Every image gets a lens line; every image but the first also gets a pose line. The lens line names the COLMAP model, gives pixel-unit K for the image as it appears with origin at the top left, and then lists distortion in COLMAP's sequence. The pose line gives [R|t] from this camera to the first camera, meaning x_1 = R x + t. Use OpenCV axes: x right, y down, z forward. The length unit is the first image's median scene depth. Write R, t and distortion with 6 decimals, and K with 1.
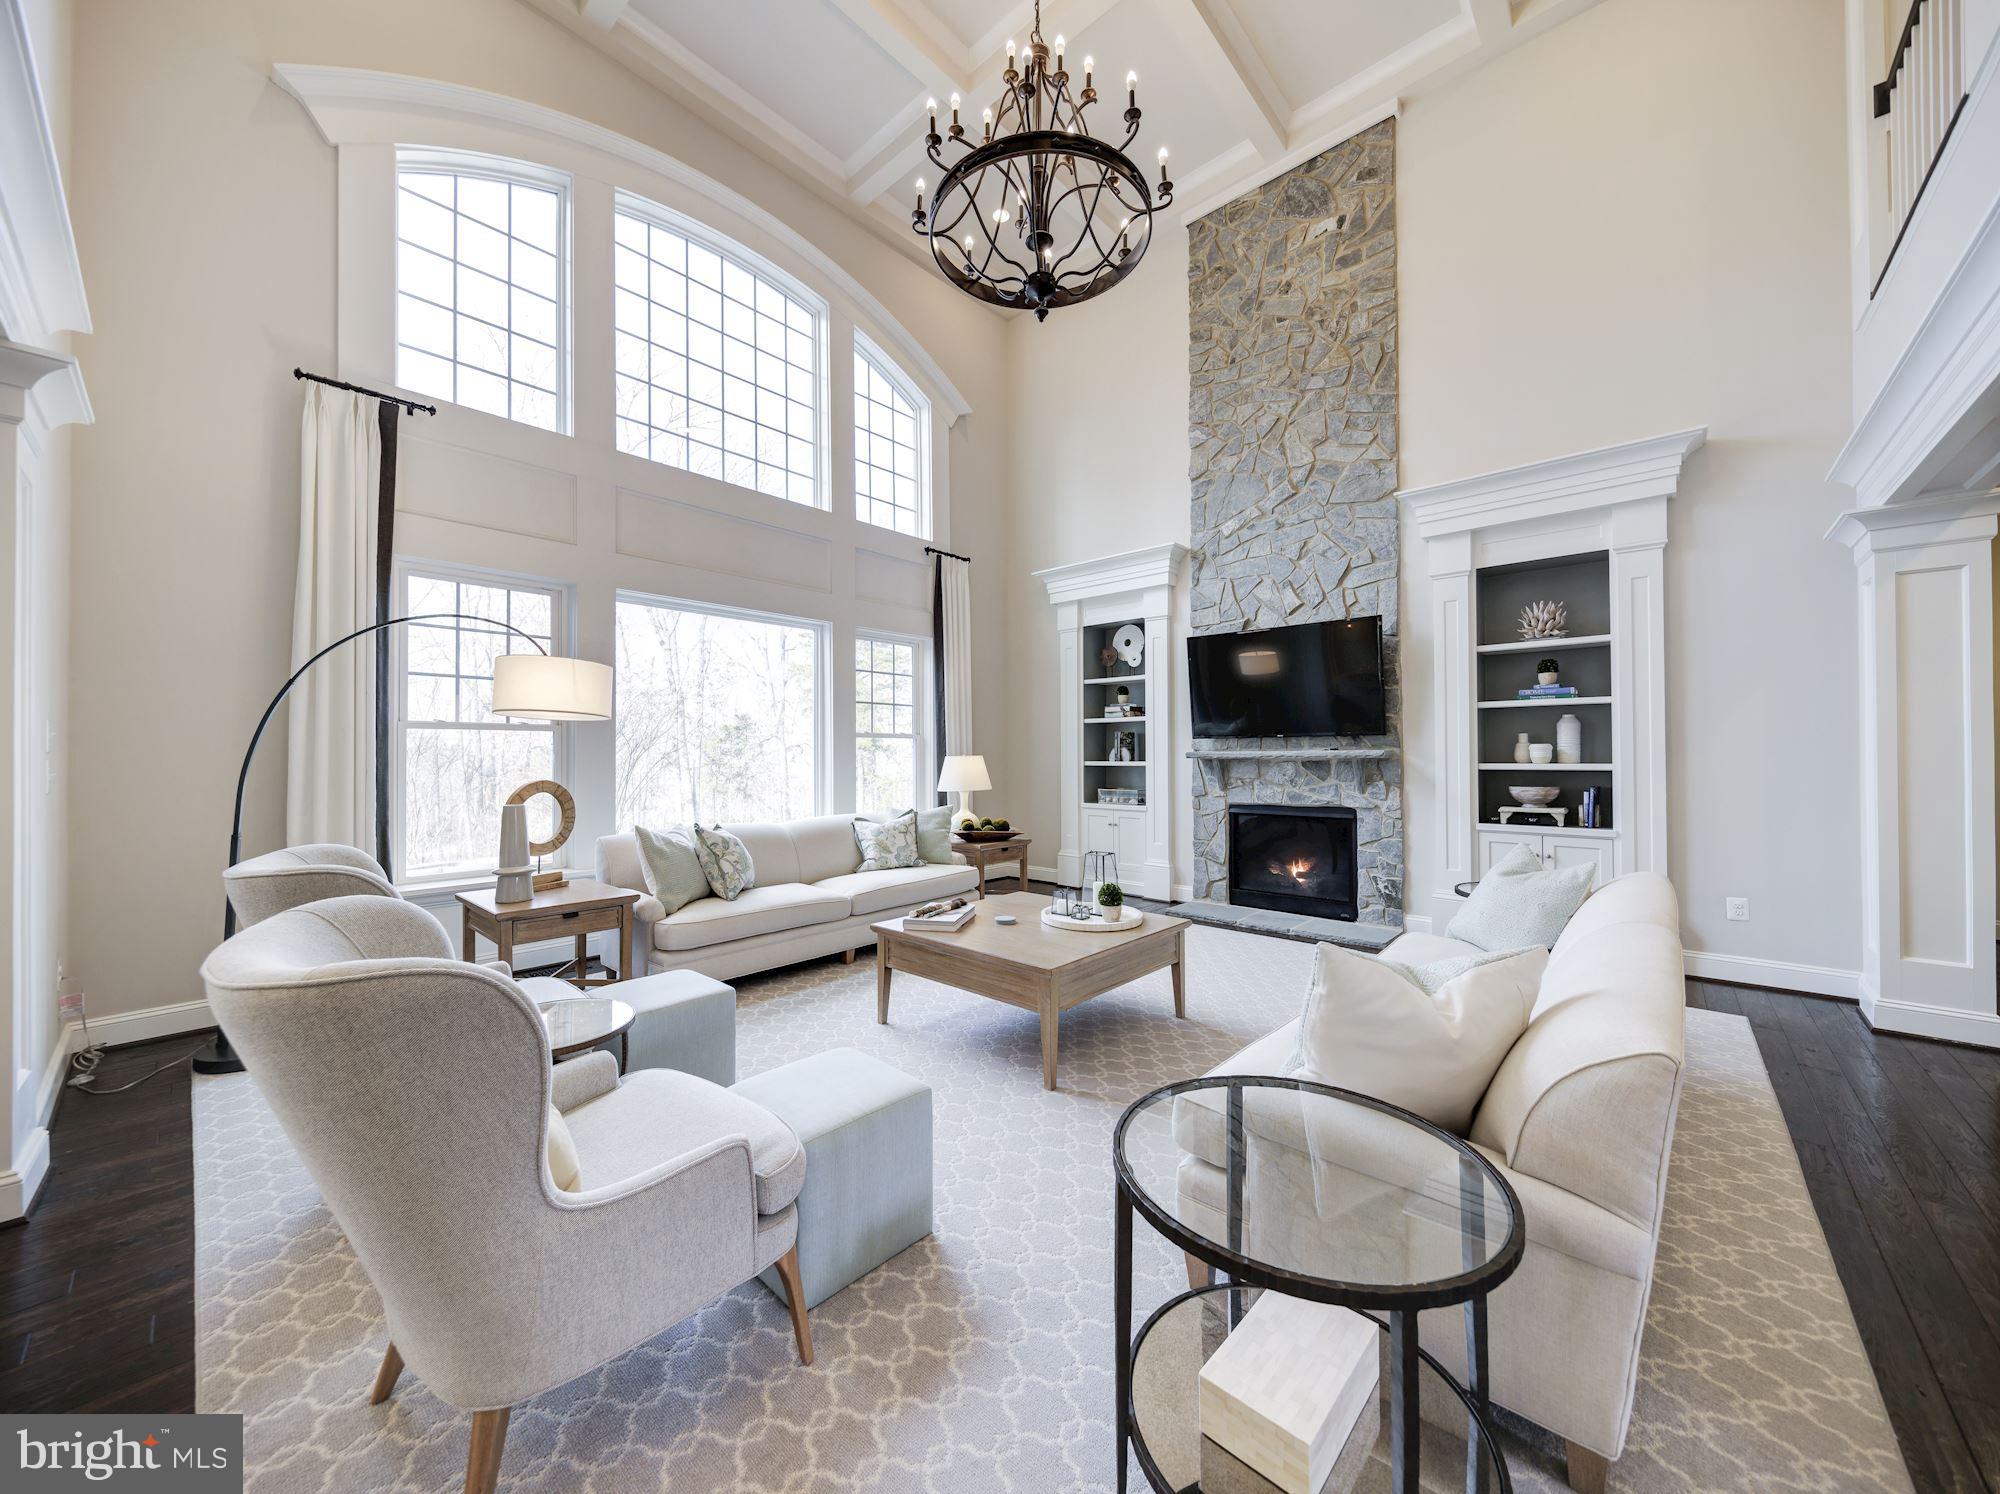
lens RADIAL K [[743.0, 0, 1000.0], [0, 743.0, 748.0], [0, 0, 1]] dist [-0.000107, -0.000003]
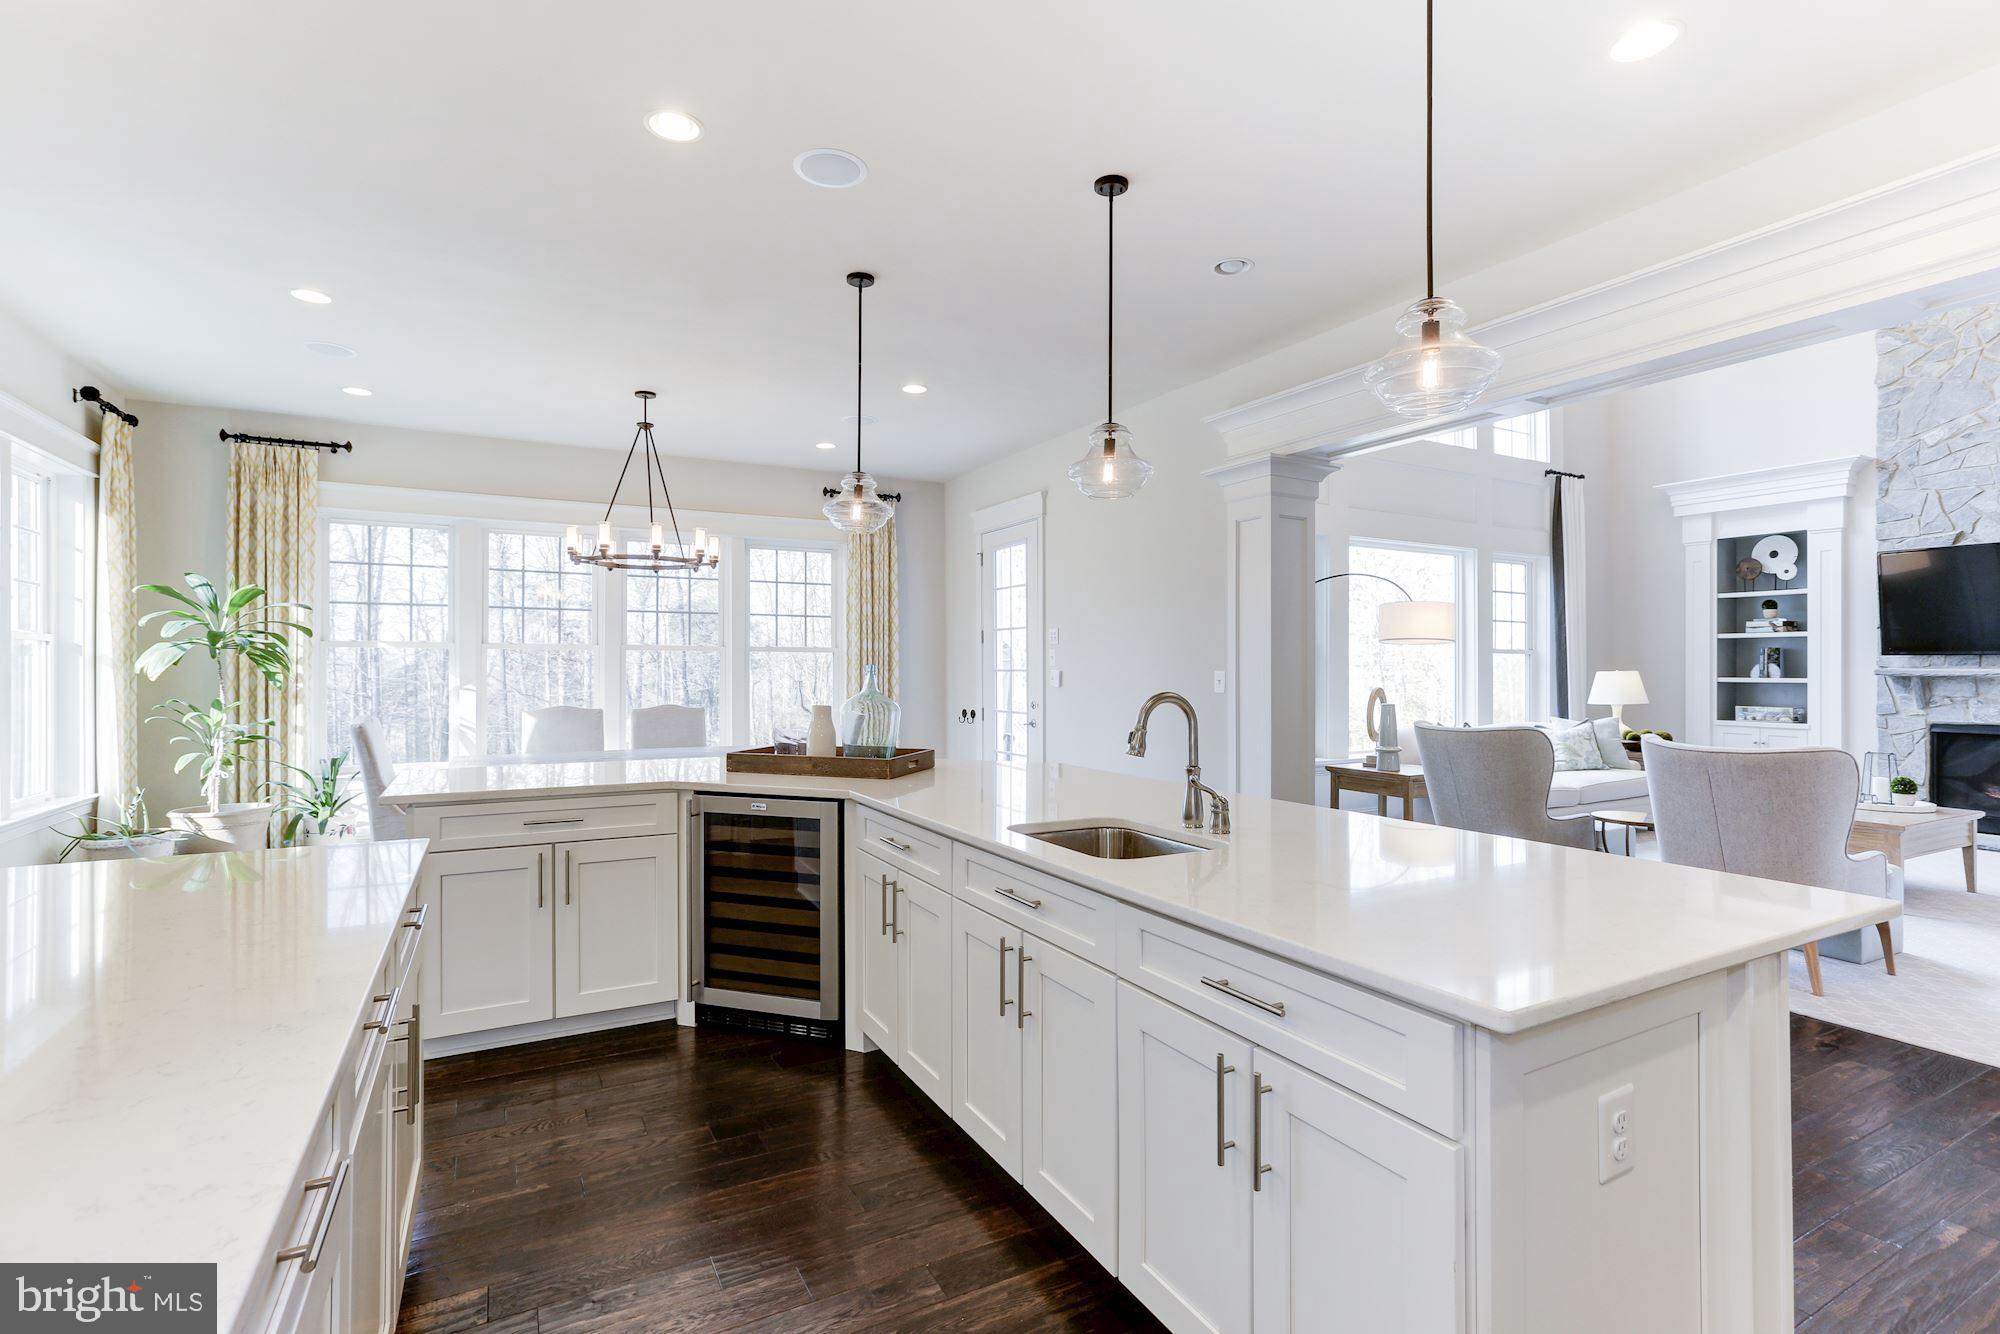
lens RADIAL K [[918.7, 0, 1003.6], [0, 918.7, 666.1], [0, 0, 1]] dist [-0.000690, 0.000380]
pose [[0.947466, 0.006780, -0.319785, -0.419319], [-0.004743, 0.999963, 0.007149, -0.001379], [0.319821, -0.005257, 0.947463, -0.478482]]
